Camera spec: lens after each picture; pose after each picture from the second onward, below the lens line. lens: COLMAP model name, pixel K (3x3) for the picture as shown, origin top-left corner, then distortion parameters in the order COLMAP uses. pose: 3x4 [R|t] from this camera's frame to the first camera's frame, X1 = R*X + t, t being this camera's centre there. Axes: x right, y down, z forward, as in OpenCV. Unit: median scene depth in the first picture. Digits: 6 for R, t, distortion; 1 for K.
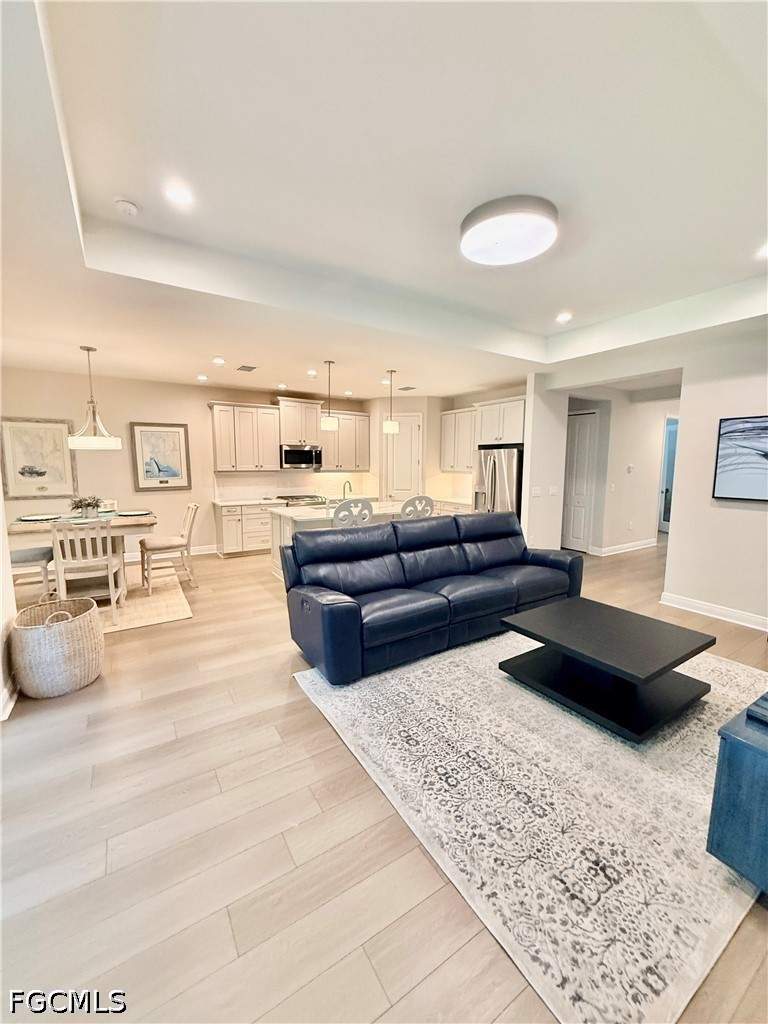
lens RADIAL K [[409.3, 0, 384.9], [0, 409.3, 509.6], [0, 0, 1]] dist [-0.001999, 0.000547]
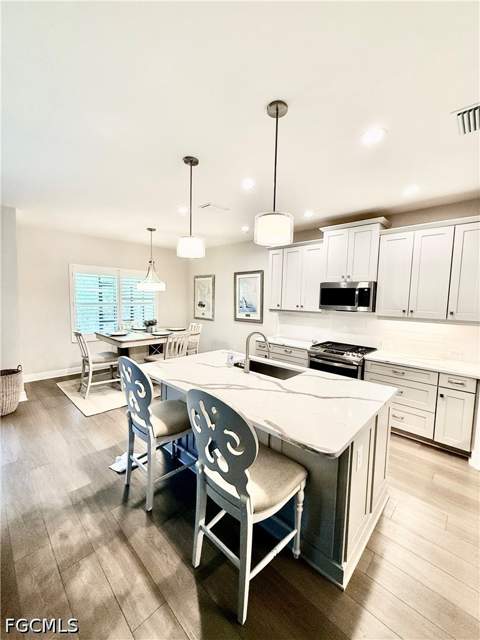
lens RADIAL K [[255.8, 0, 240.6], [0, 255.8, 318.5], [0, 0, 1]] dist [-0.001999, 0.000547]
pose [[0.239342, 0.079058, -0.967711, 0.450800], [-0.133383, 0.989907, 0.047881, -0.166261], [0.961730, 0.117617, 0.247472, 1.361757]]
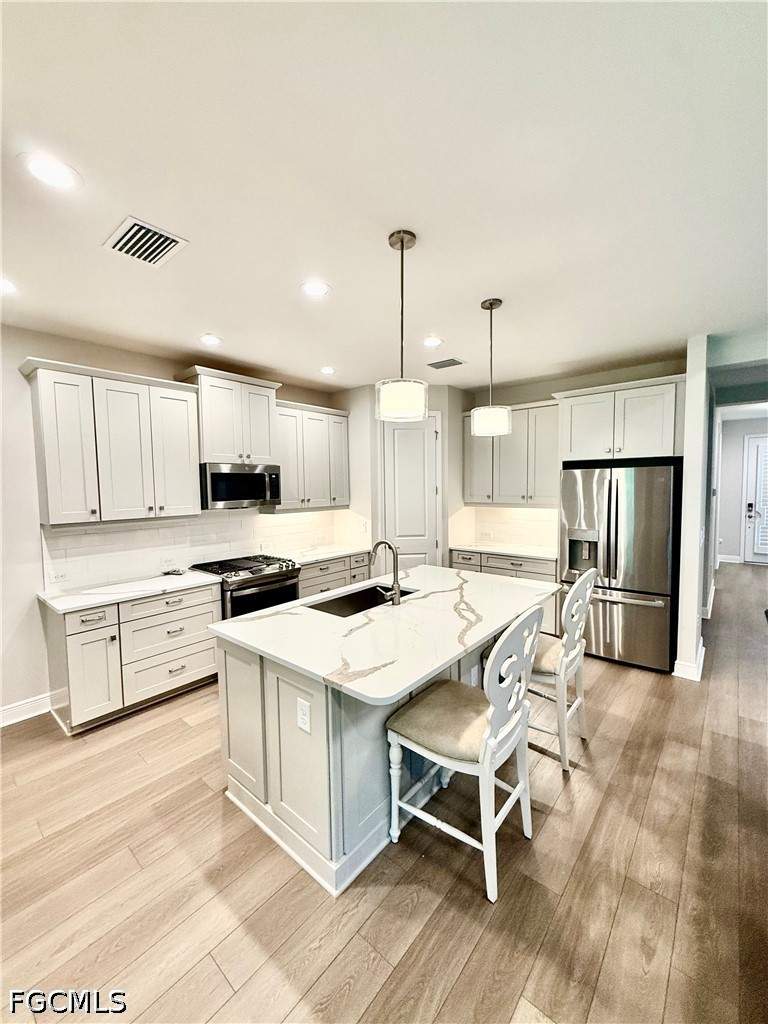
lens RADIAL K [[409.3, 0, 384.9], [0, 409.3, 509.6], [0, 0, 1]] dist [-0.001999, 0.000547]
pose [[0.955424, -0.037961, 0.292787, -0.365525], [0.053291, 0.997584, -0.044557, -0.131760], [-0.290388, 0.058174, 0.955139, 0.895975]]
